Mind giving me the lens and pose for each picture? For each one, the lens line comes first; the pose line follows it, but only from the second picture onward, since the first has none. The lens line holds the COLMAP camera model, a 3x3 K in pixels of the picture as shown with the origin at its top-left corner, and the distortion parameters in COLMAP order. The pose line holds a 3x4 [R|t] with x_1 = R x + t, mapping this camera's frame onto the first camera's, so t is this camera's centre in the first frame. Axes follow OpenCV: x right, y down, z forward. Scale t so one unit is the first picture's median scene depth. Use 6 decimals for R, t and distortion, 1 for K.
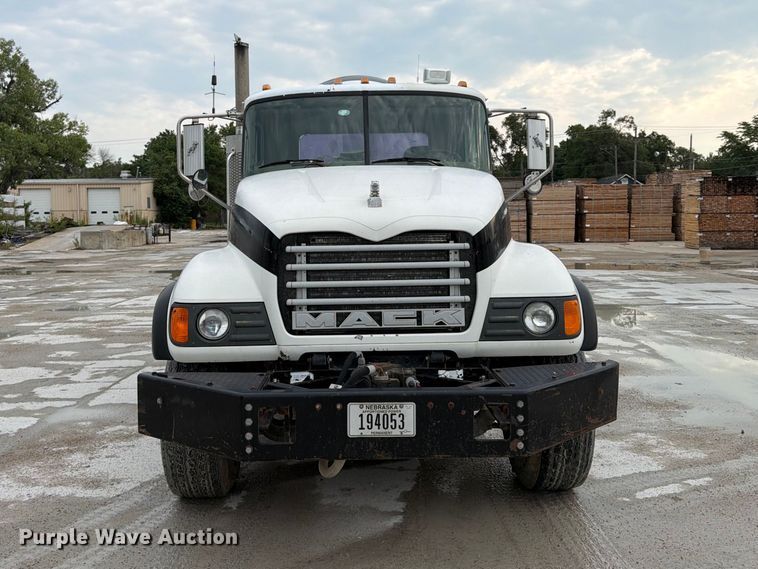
lens RADIAL K [[704.8, 0, 379.0], [0, 704.8, 284.5], [0, 0, 1]] dist [0.013580, -0.027582]
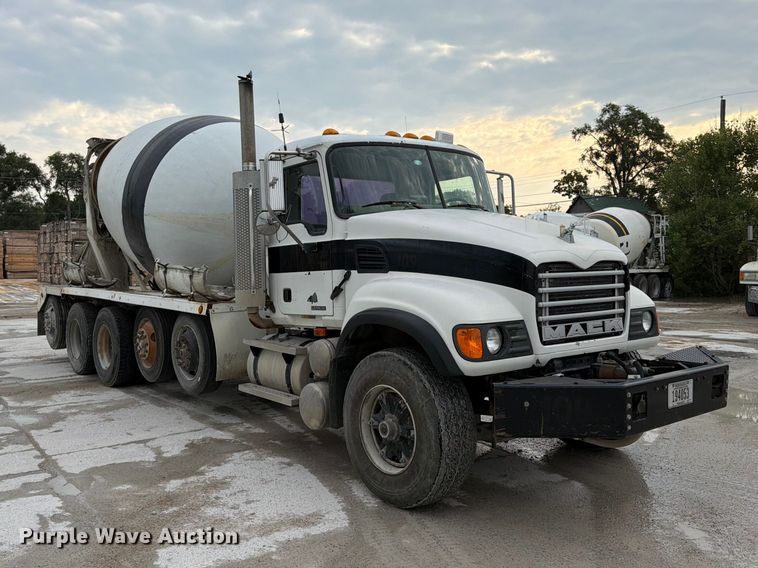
lens RADIAL K [[671.2, 0, 377.3], [0, 671.2, 313.1], [0, 0, 1]] dist [0.055454, -0.008842]
pose [[0.803608, -0.043456, 0.593570, -1.050626], [0.054572, 0.998510, -0.000780, 0.000094], [-0.592651, 0.033019, 0.804782, 0.217012]]
